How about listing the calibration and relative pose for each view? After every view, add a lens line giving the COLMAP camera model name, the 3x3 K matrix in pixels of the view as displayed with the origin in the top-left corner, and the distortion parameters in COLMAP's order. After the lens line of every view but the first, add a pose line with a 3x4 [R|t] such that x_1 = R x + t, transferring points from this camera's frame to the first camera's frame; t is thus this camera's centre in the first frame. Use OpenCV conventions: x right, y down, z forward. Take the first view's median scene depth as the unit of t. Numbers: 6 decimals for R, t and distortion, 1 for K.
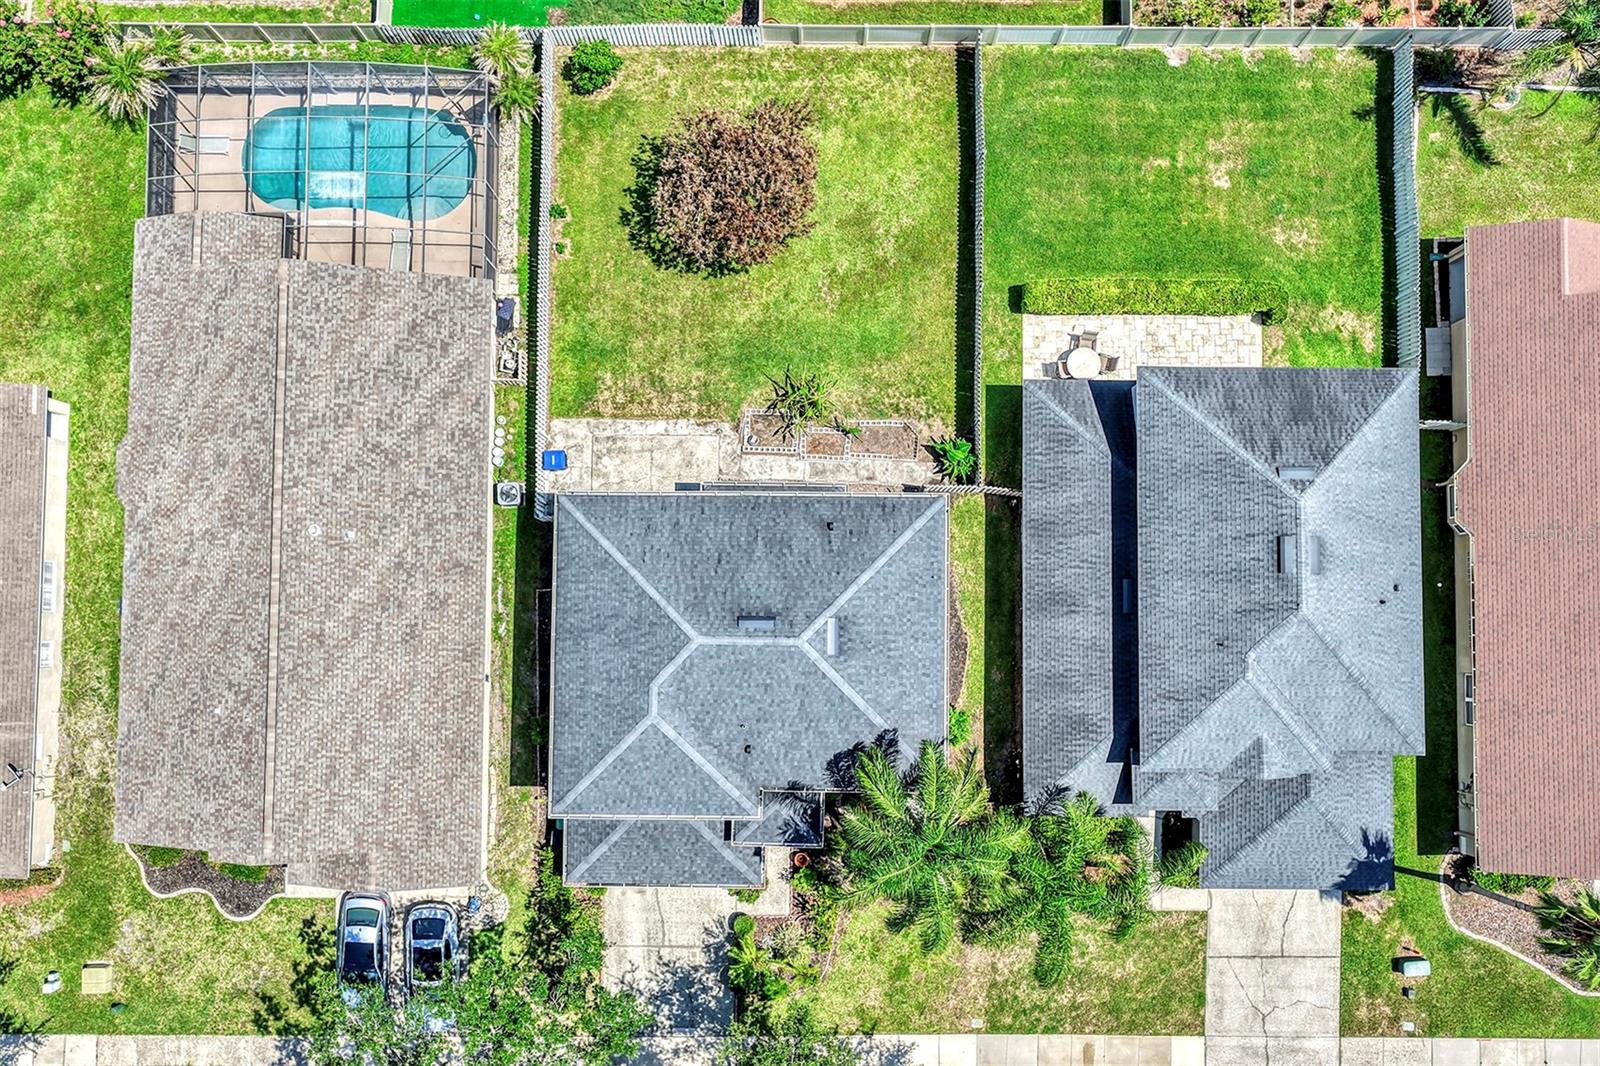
lens RADIAL K [[1604.6, 0, 800.0], [0, 1604.6, 533.0], [0, 0, 1]] dist [-0.015687, 0.035027]
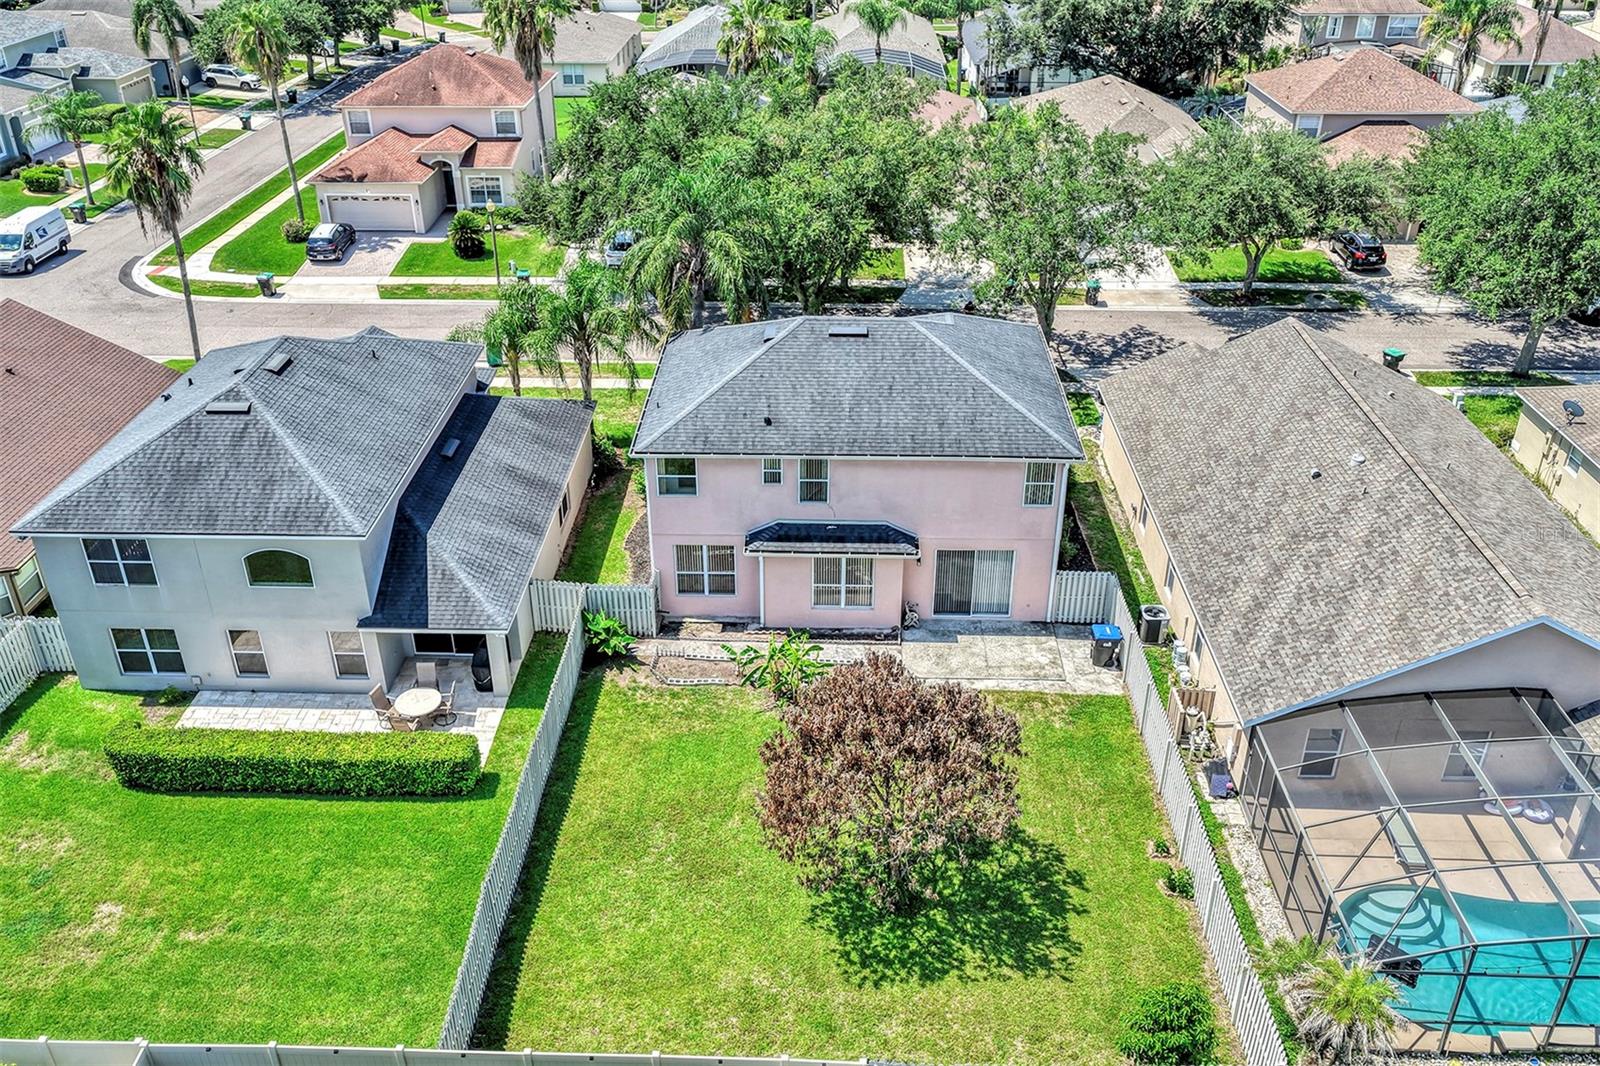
lens RADIAL K [[1328.7, 0, 800.0], [0, 1328.7, 533.0], [0, 0, 1]] dist [-0.006514, 0.011958]
pose [[-0.999885, 0.000539, 0.015178, -0.008905], [0.013610, -0.411668, 0.911232, -0.619538], [0.006740, 0.911334, 0.411613, 0.662702]]
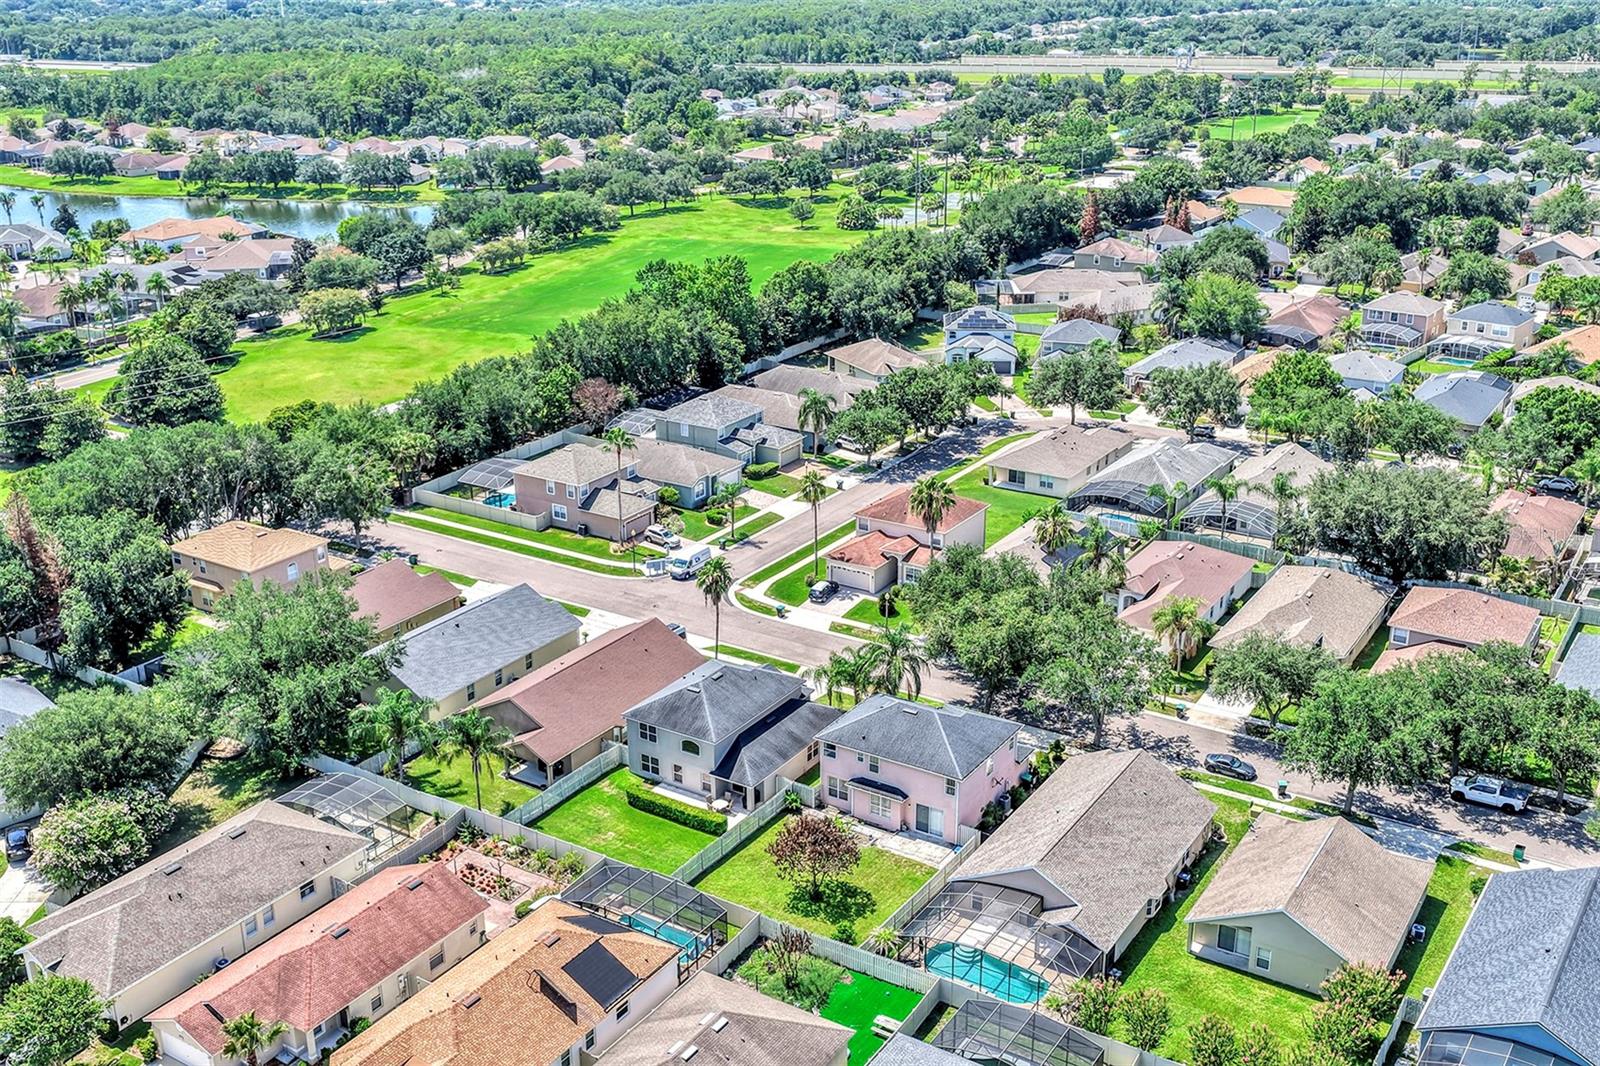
lens RADIAL K [[1604.6, 0, 800.0], [0, 1604.6, 533.0], [0, 0, 1]] dist [-0.015687, 0.035027]
pose [[-0.850382, -0.170648, 0.497724, -0.903053], [0.524950, -0.210902, 0.824590, -1.710321], [-0.035743, 0.962496, 0.268929, 0.067047]]
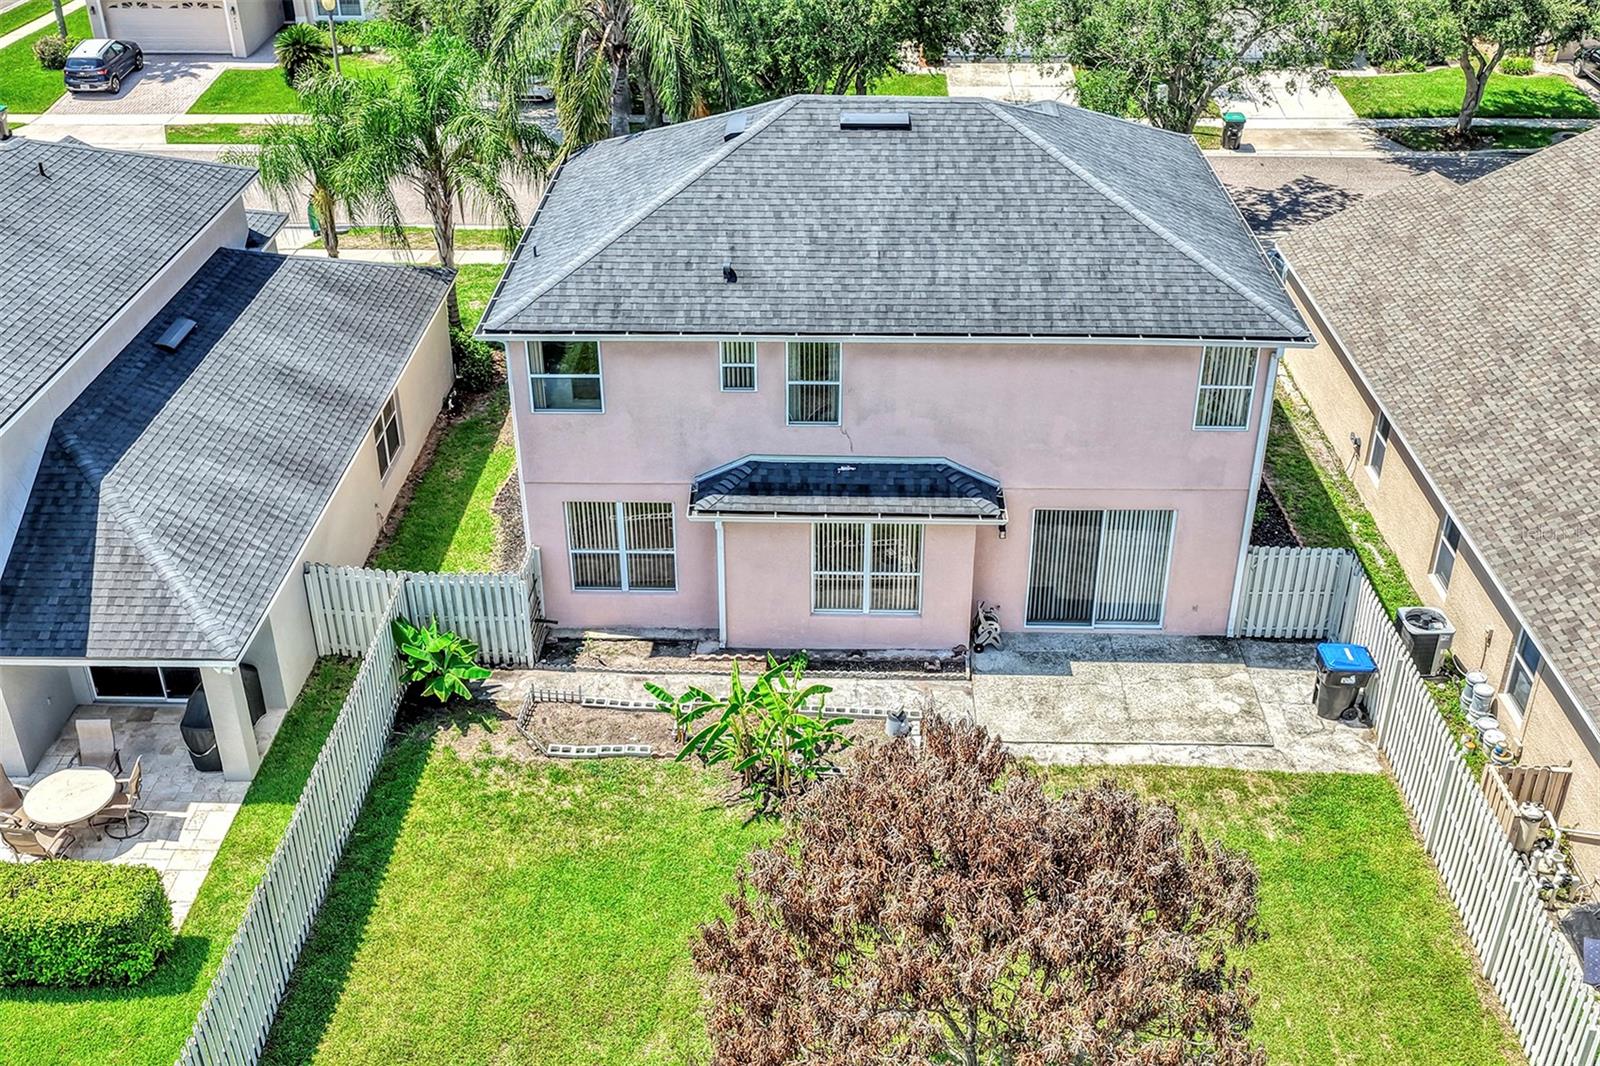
lens RADIAL K [[1604.6, 0, 800.0], [0, 1604.6, 533.0], [0, 0, 1]] dist [-0.015687, 0.035027]
pose [[-0.999880, 0.002721, 0.015230, -0.008489], [0.012599, -0.428097, 0.903645, -0.423683], [0.008979, 0.903729, 0.428012, 0.758605]]
